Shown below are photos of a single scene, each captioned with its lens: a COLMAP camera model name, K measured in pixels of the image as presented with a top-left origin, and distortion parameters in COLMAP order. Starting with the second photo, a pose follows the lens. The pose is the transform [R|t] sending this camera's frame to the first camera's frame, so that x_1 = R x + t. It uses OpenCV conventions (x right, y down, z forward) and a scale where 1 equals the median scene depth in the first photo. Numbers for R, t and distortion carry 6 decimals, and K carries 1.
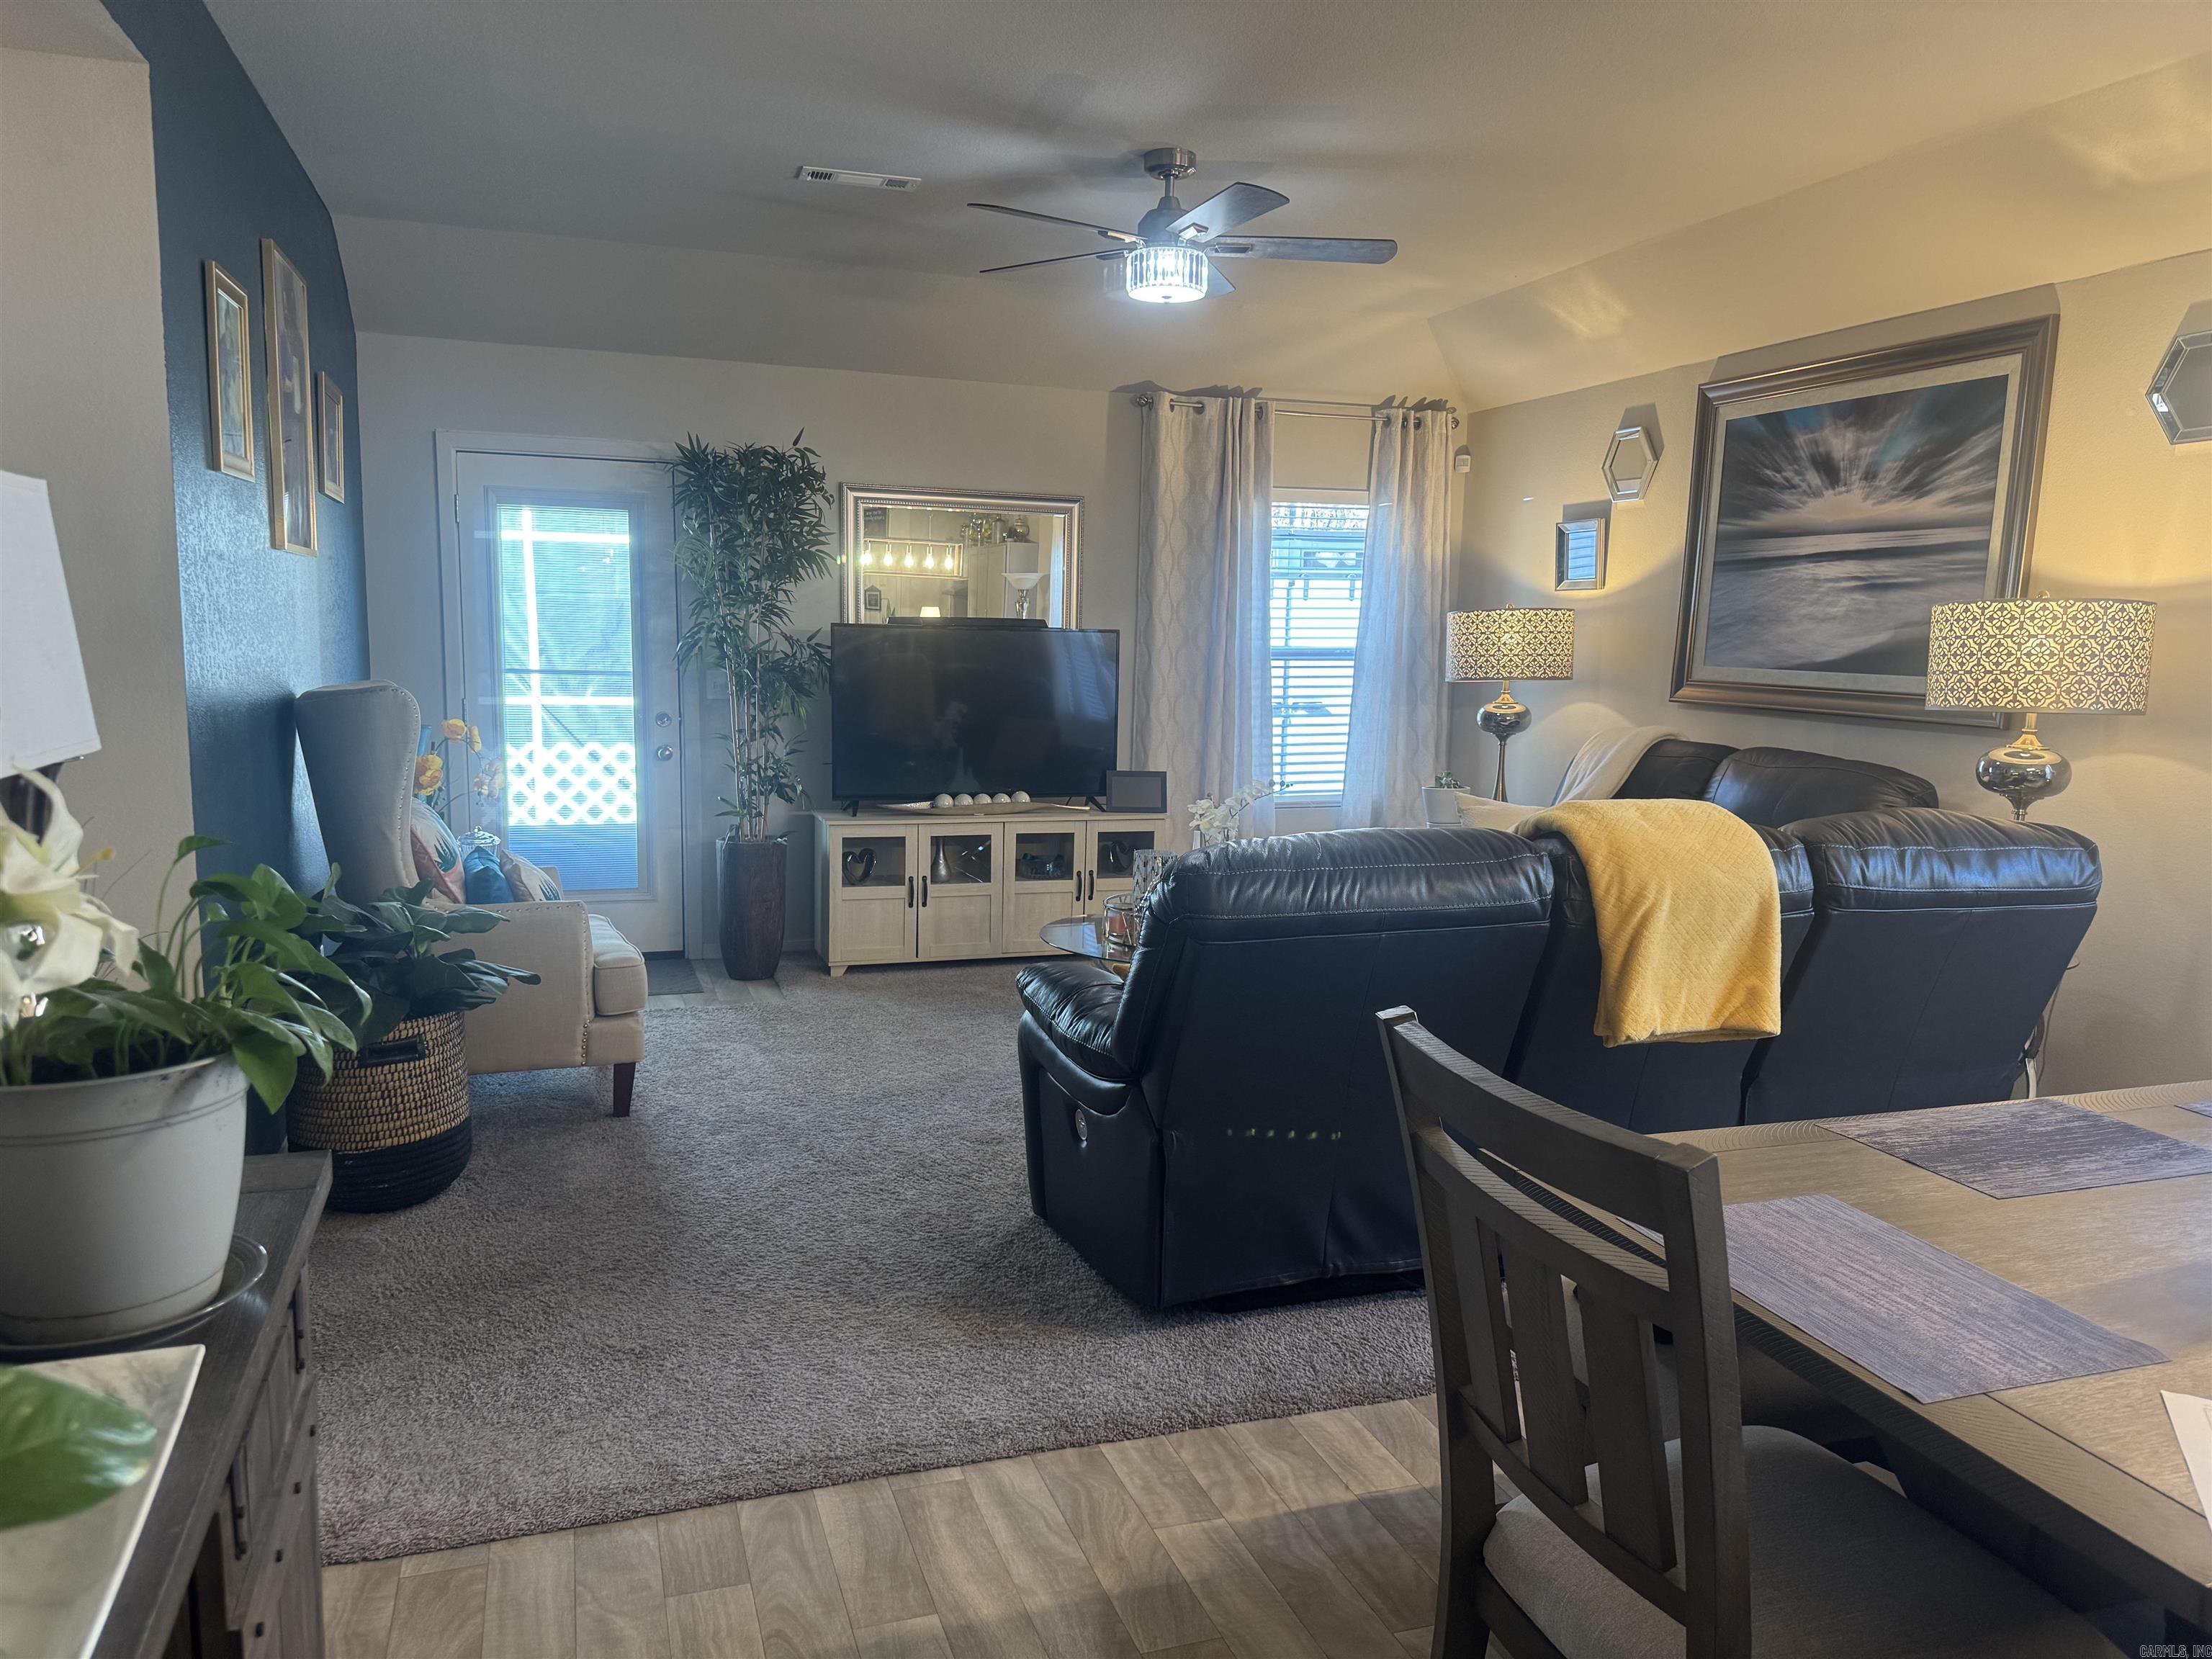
lens RADIAL K [[1537.8, 0, 1103.3], [0, 1537.8, 832.5], [0, 0, 1]] dist [0.140067, -0.264548]
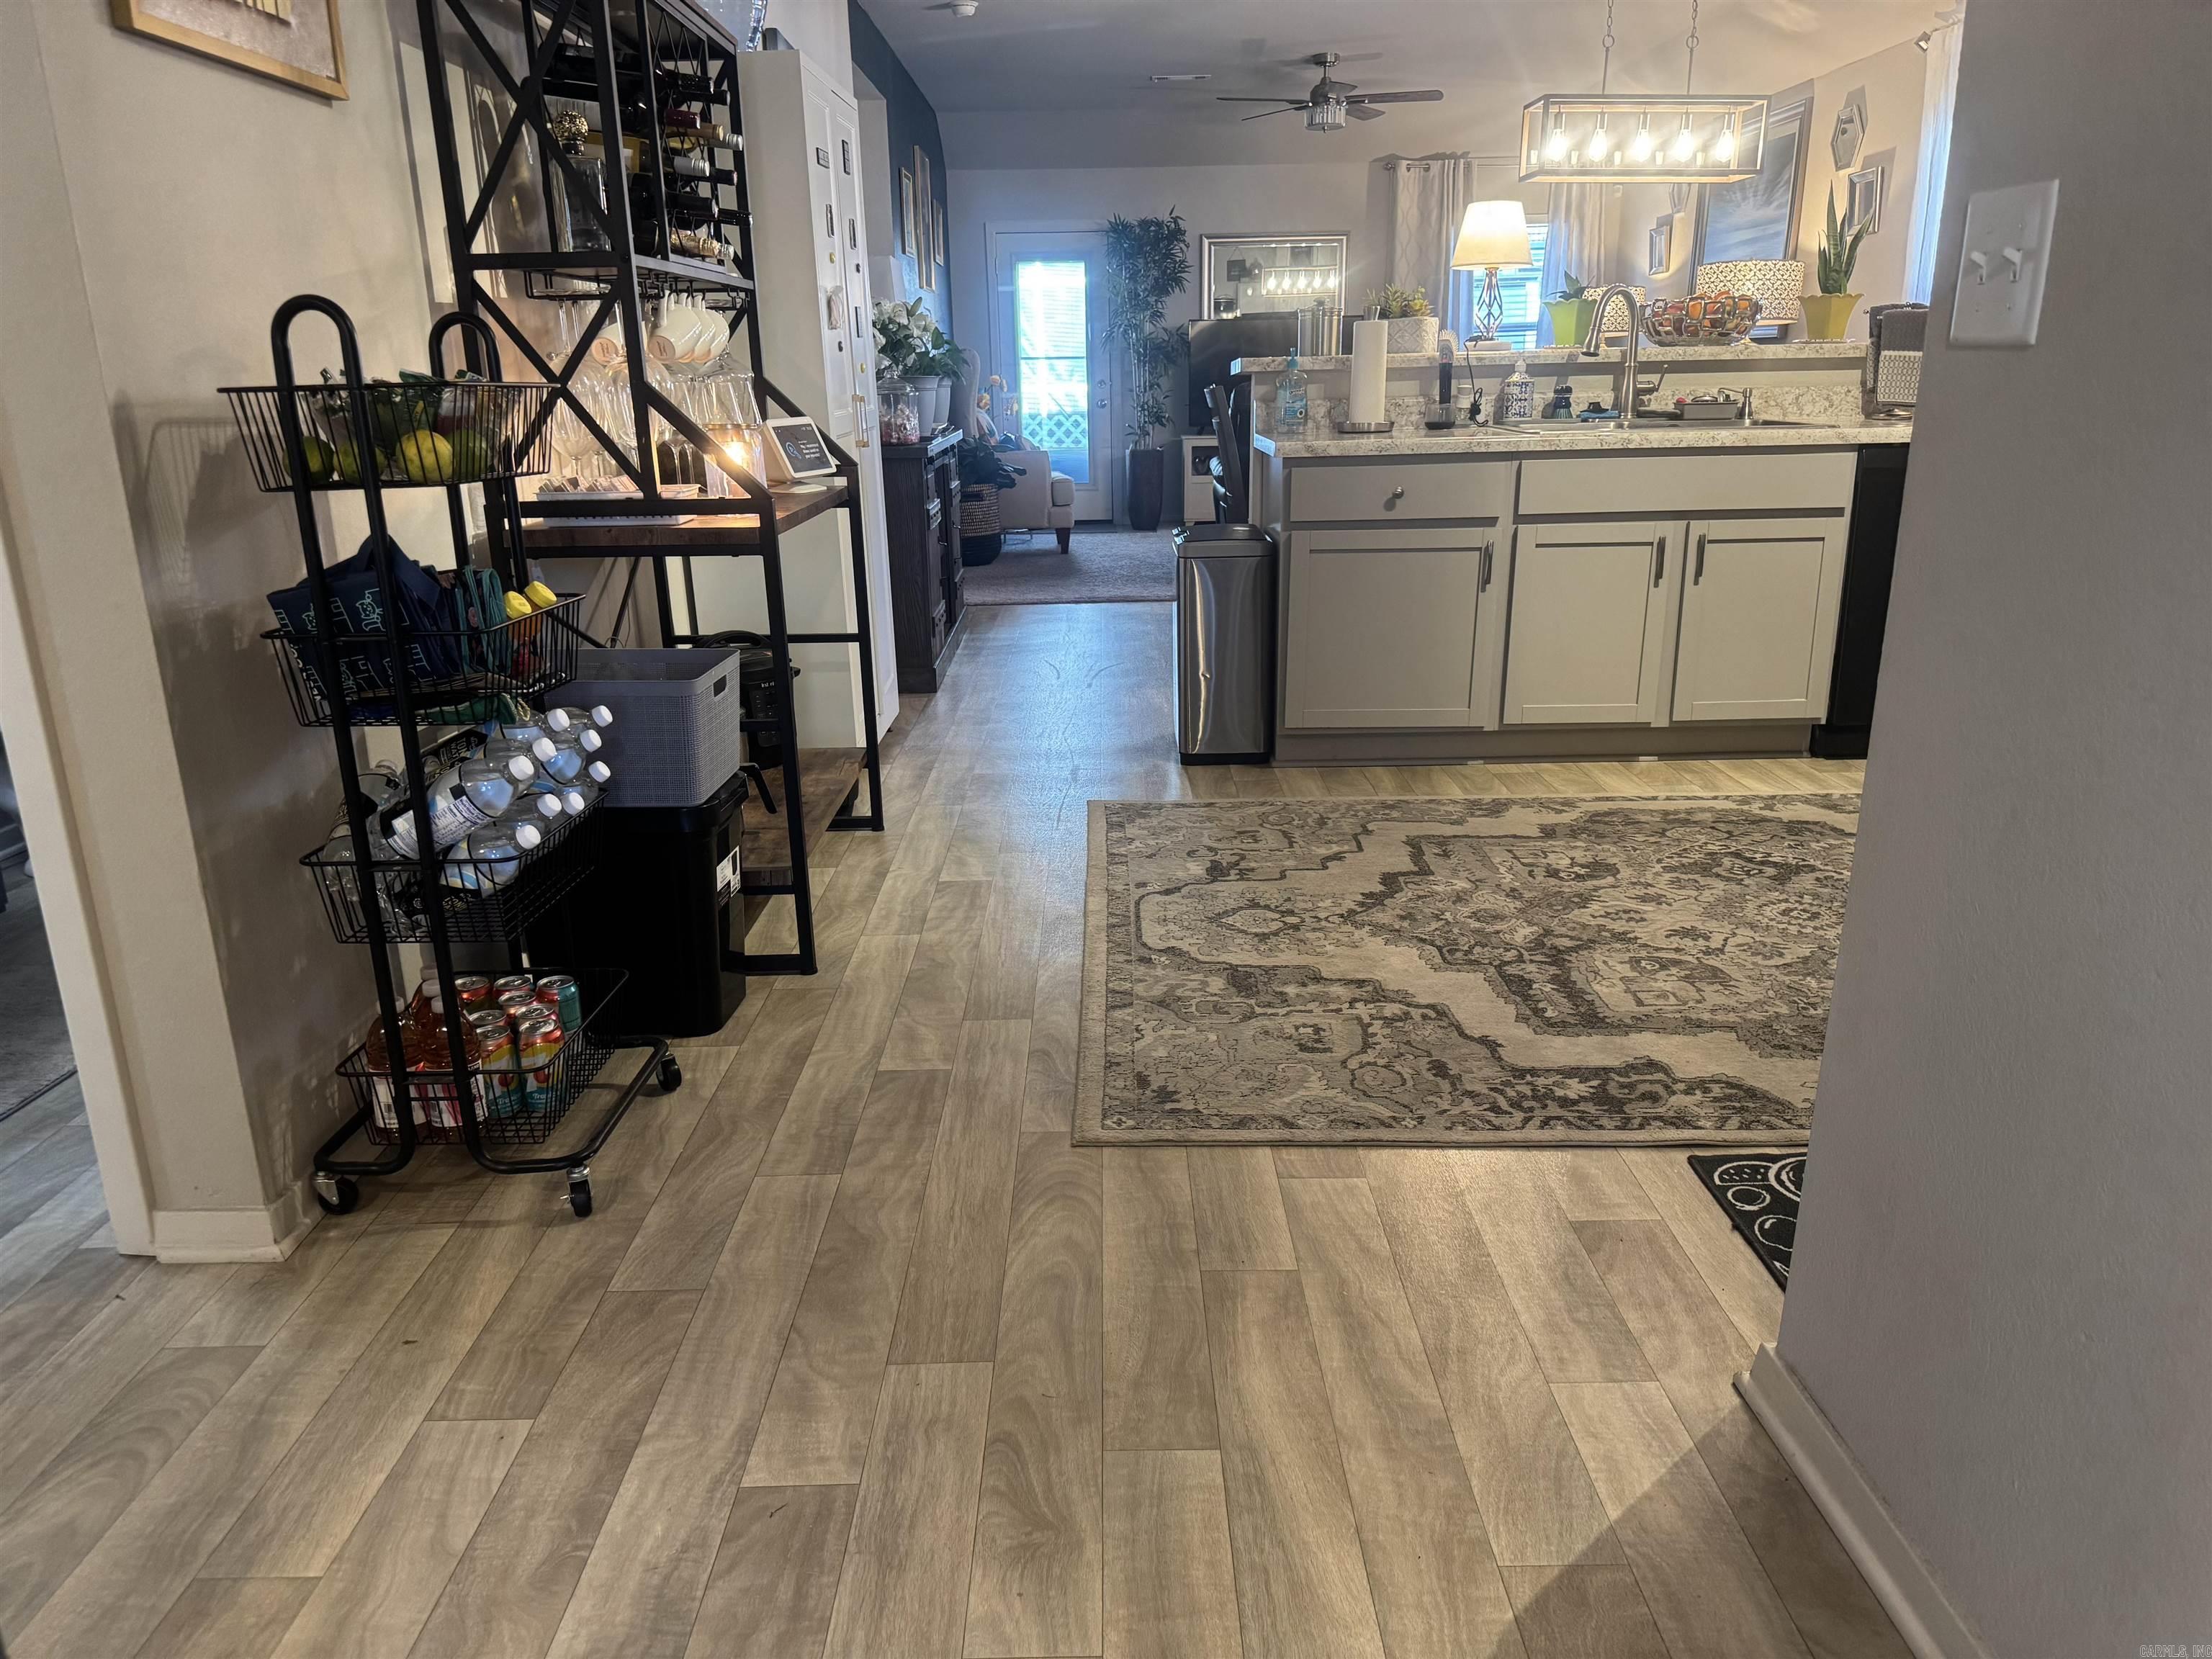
lens RADIAL K [[1537.8, 0, 1103.3], [0, 1537.8, 832.5], [0, 0, 1]] dist [0.140067, -0.264548]
pose [[0.945301, 0.055138, -0.321506, 0.341344], [-0.005360, 0.988103, 0.153698, 0.173296], [0.326156, -0.143568, 0.934350, -0.791318]]
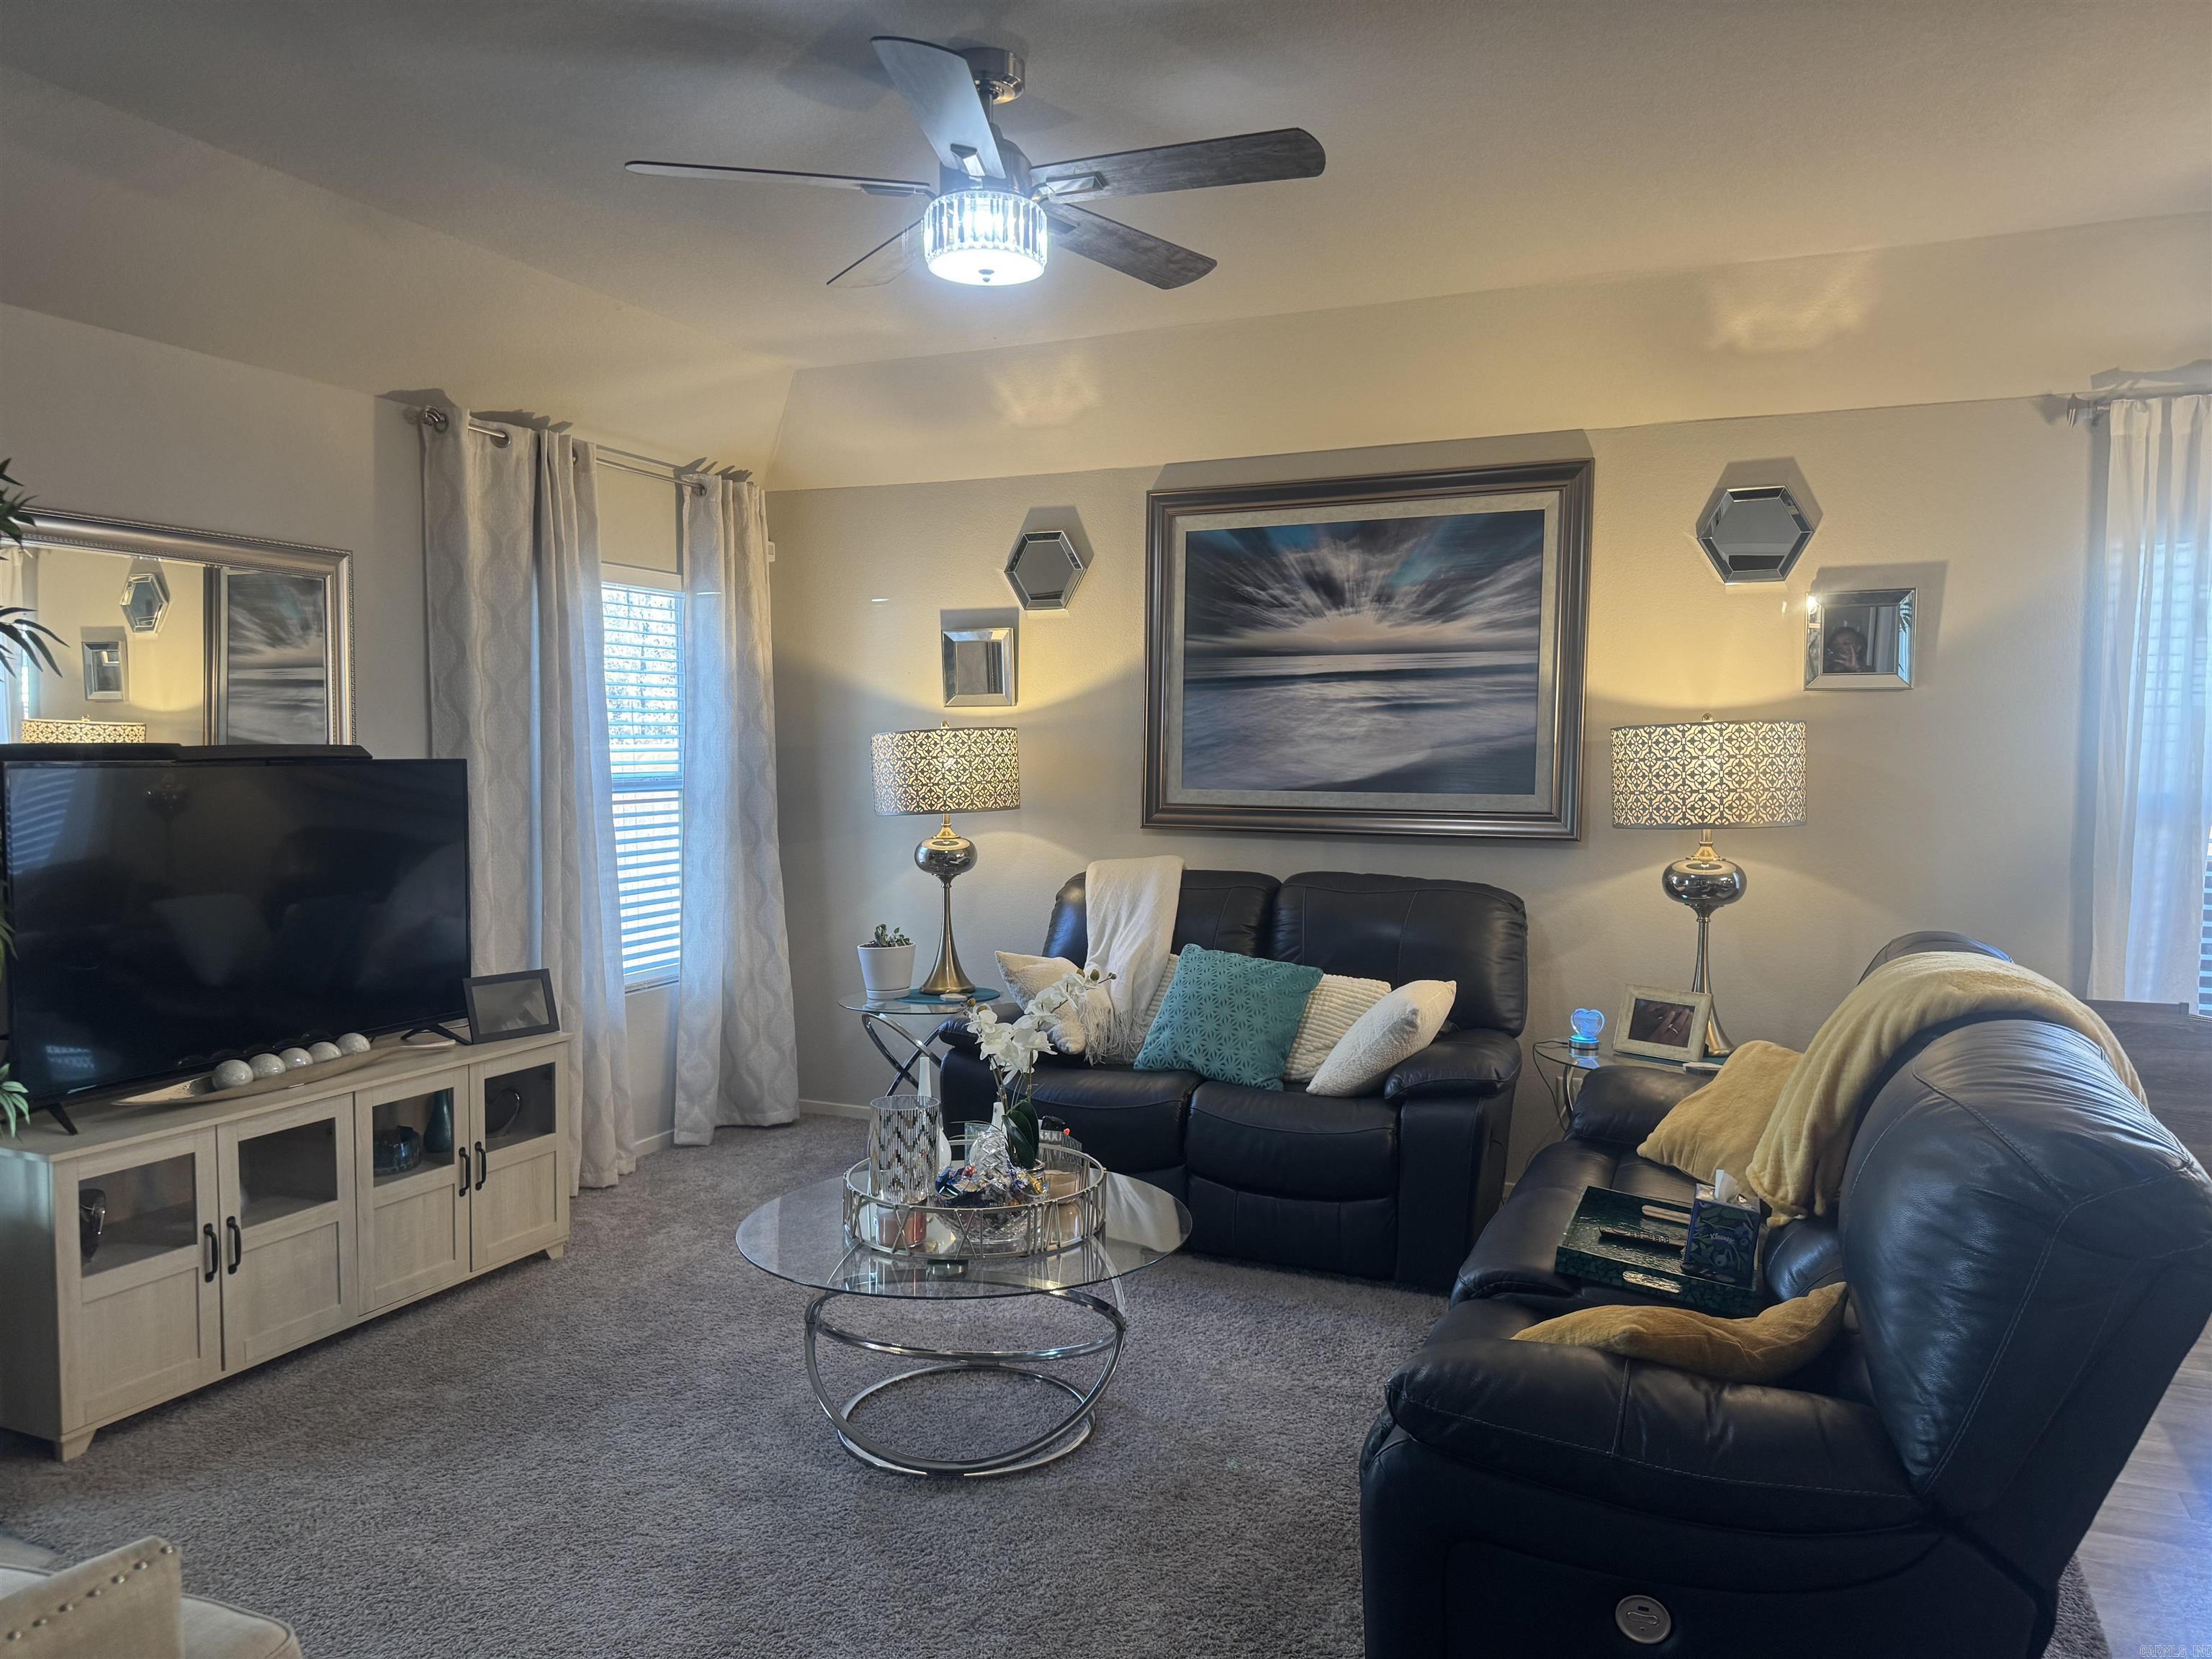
lens RADIAL K [[1501.2, 0, 1059.5], [0, 1501.2, 823.0], [0, 0, 1]] dist [0.064294, -0.101991]
pose [[0.679272, -0.052610, 0.731998, -0.309818], [0.103258, 0.994356, -0.024354, -0.069061], [-0.726586, 0.092128, 0.680871, 0.425088]]
